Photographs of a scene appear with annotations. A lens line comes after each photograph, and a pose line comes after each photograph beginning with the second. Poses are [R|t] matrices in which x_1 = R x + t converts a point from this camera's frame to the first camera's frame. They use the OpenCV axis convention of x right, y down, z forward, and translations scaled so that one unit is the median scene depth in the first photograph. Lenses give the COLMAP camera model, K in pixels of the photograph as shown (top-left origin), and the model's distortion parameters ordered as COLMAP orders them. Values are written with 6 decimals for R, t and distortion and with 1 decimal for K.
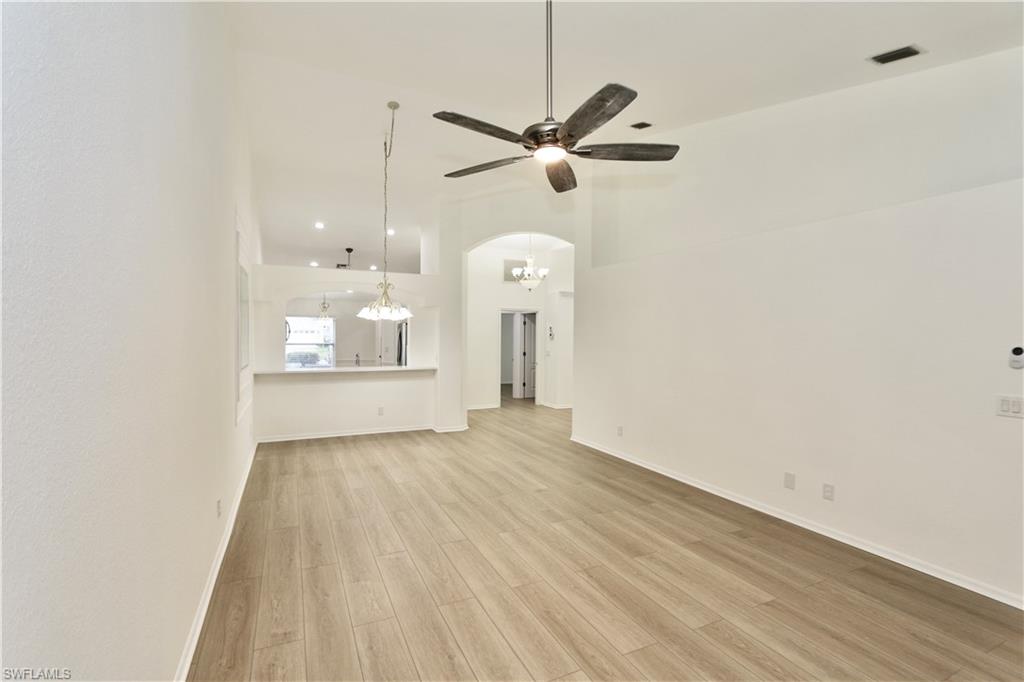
lens RADIAL K [[468.3, 0, 511.6], [0, 468.3, 339.7], [0, 0, 1]] dist [-0.008271, 0.001221]
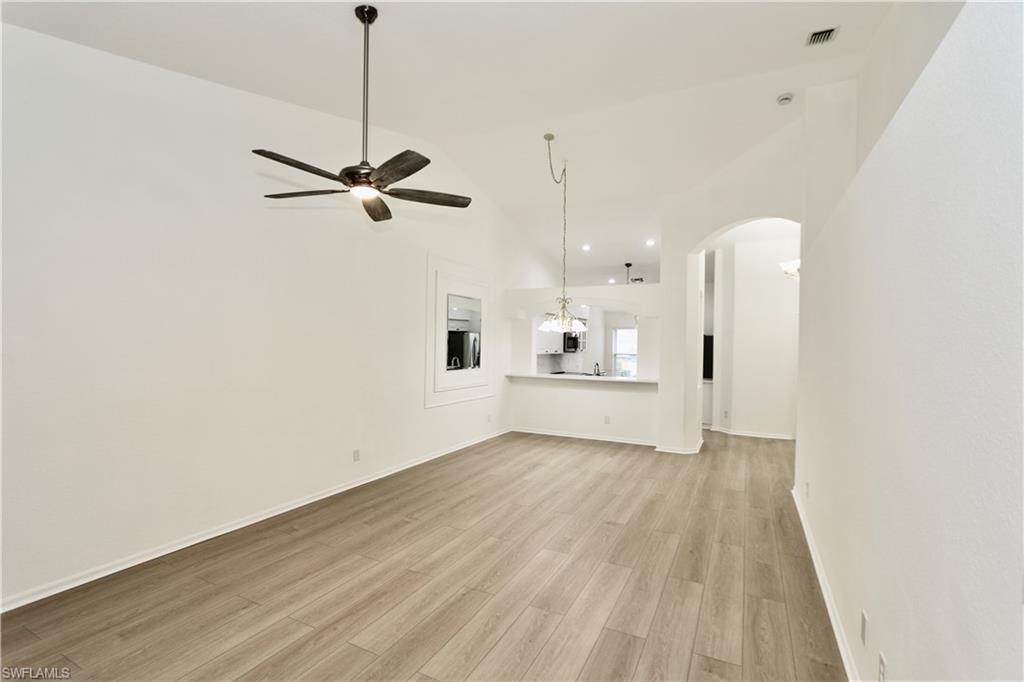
lens RADIAL K [[468.3, 0, 508.1], [0, 468.3, 342.0], [0, 0, 1]] dist [-0.008271, 0.001221]
pose [[0.603130, -0.003015, -0.797637, 0.703964], [-0.011950, 0.999846, -0.012816, -0.005746], [0.797554, 0.017261, 0.603001, 0.334764]]
